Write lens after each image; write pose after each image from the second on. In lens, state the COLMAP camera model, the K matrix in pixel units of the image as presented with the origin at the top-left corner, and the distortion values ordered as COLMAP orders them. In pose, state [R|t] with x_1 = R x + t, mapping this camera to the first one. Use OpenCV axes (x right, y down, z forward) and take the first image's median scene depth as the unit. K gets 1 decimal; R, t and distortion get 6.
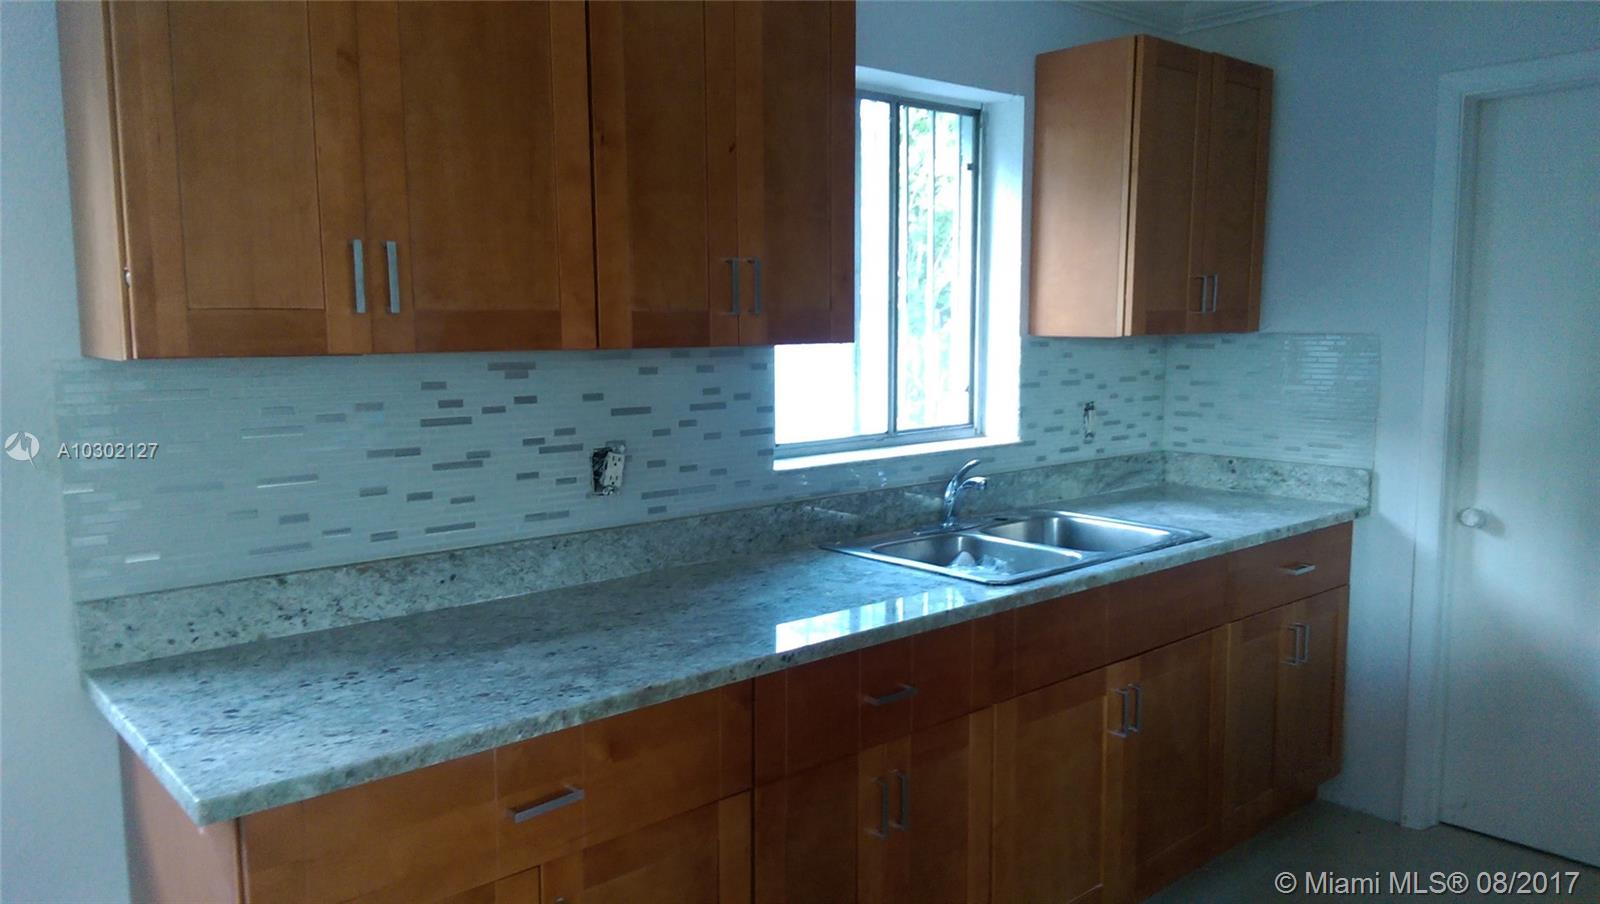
lens RADIAL K [[1134.0, 0, 807.3], [0, 1134.0, 451.9], [0, 0, 1]] dist [0.080427, -0.122484]
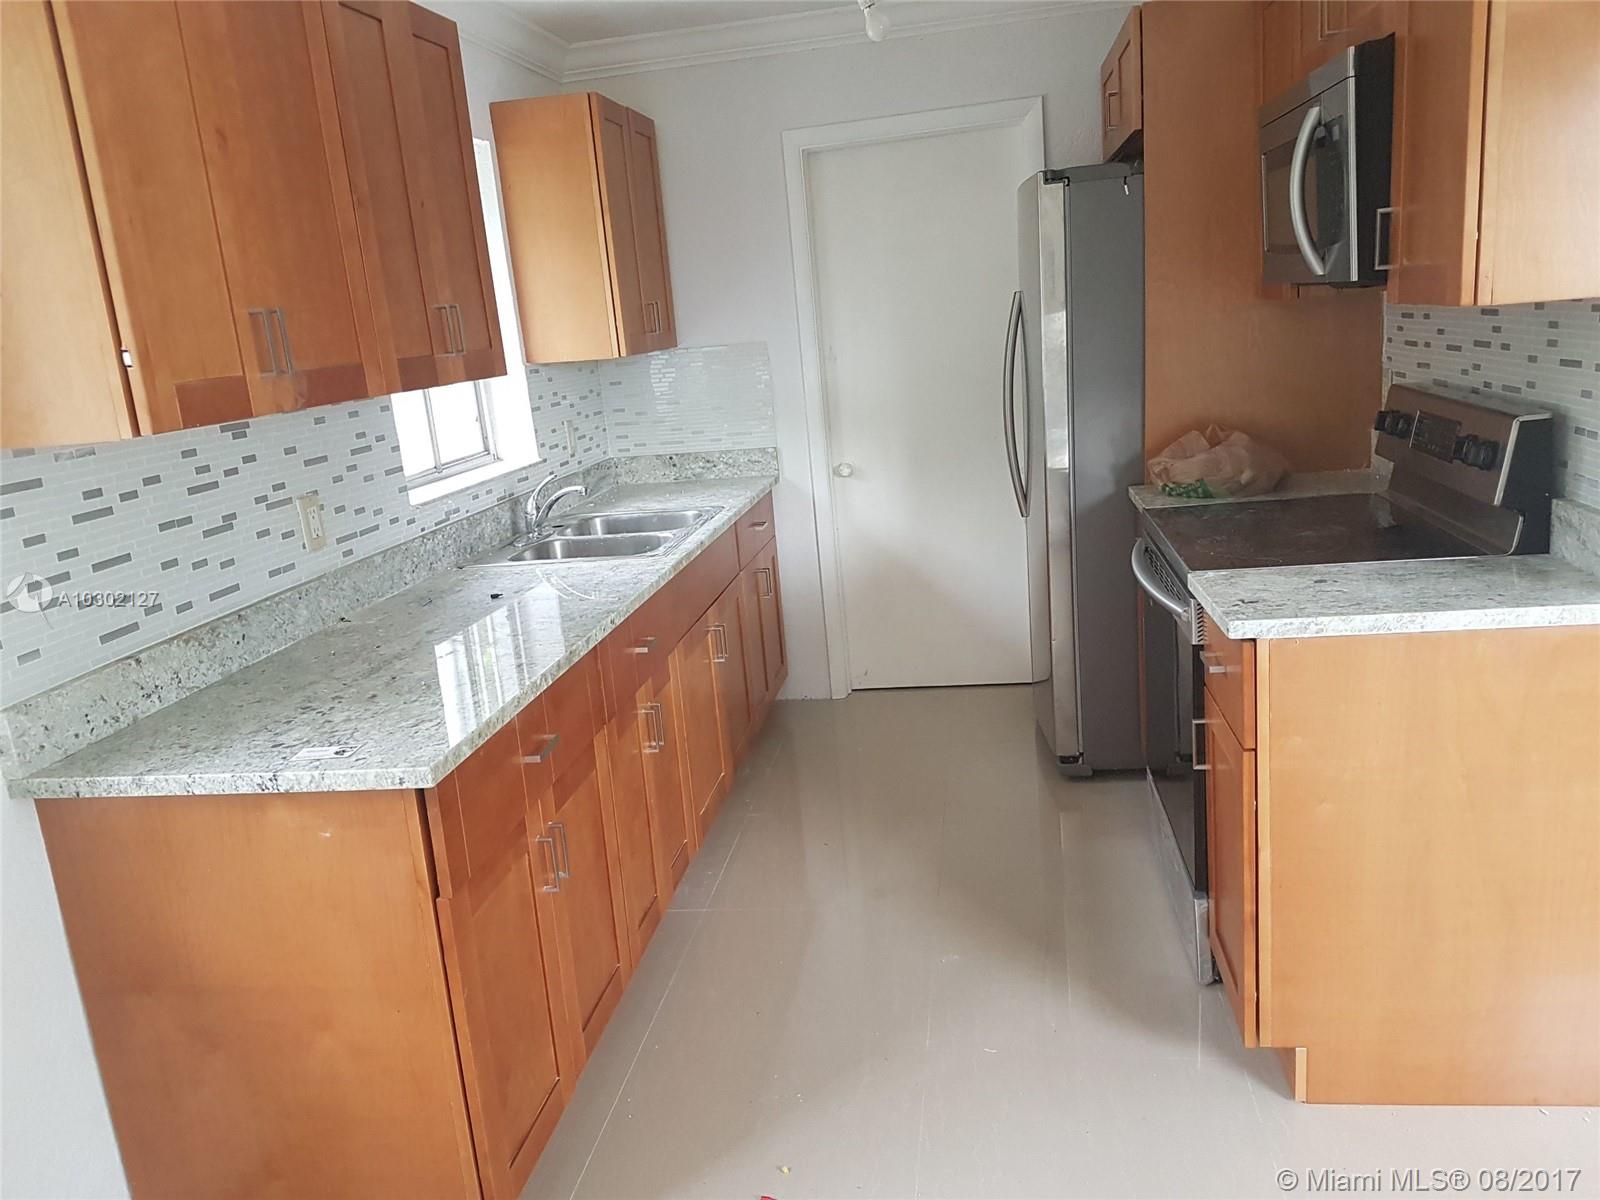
lens RADIAL K [[1215.2, 0, 792.4], [0, 1215.2, 616.7], [0, 0, 1]] dist [0.233498, -0.461603]
pose [[0.765826, -0.213647, 0.606519, -0.571684], [0.155540, 0.976731, 0.147660, 0.002648], [-0.623953, -0.018743, 0.781237, -0.173051]]
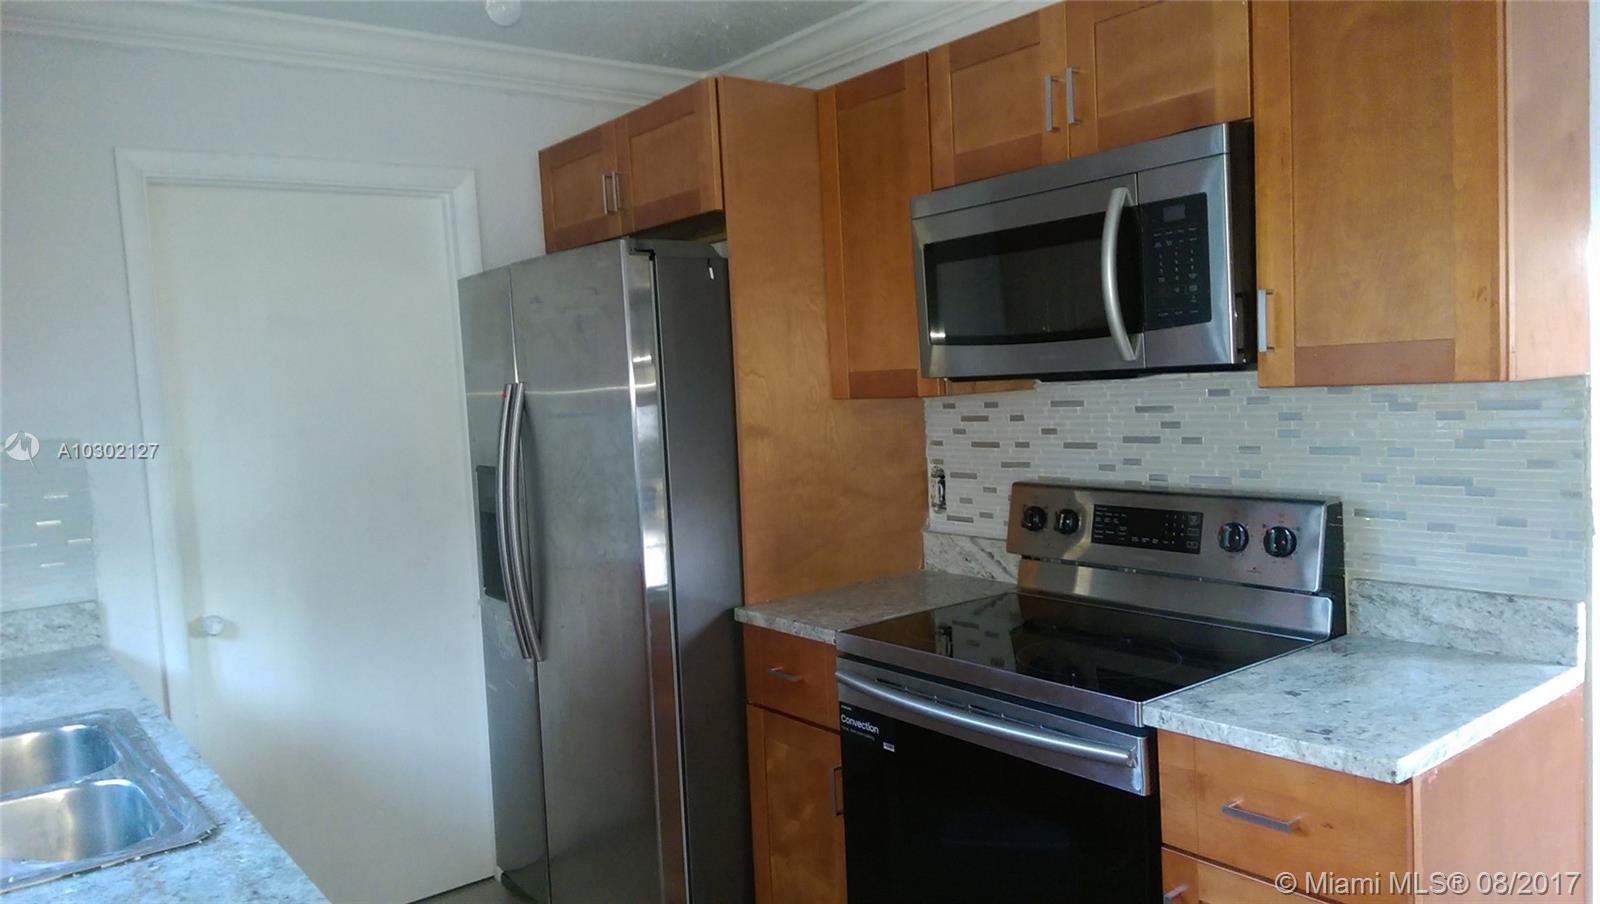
lens RADIAL K [[1123.0, 0, 807.4], [0, 1123.0, 451.6], [0, 0, 1]] dist [0.080068, -0.111328]
pose [[0.057180, -0.060142, 0.996551, -0.430447], [0.160360, 0.985777, 0.050291, -0.072217], [-0.985401, 0.156932, 0.066011, 0.609199]]
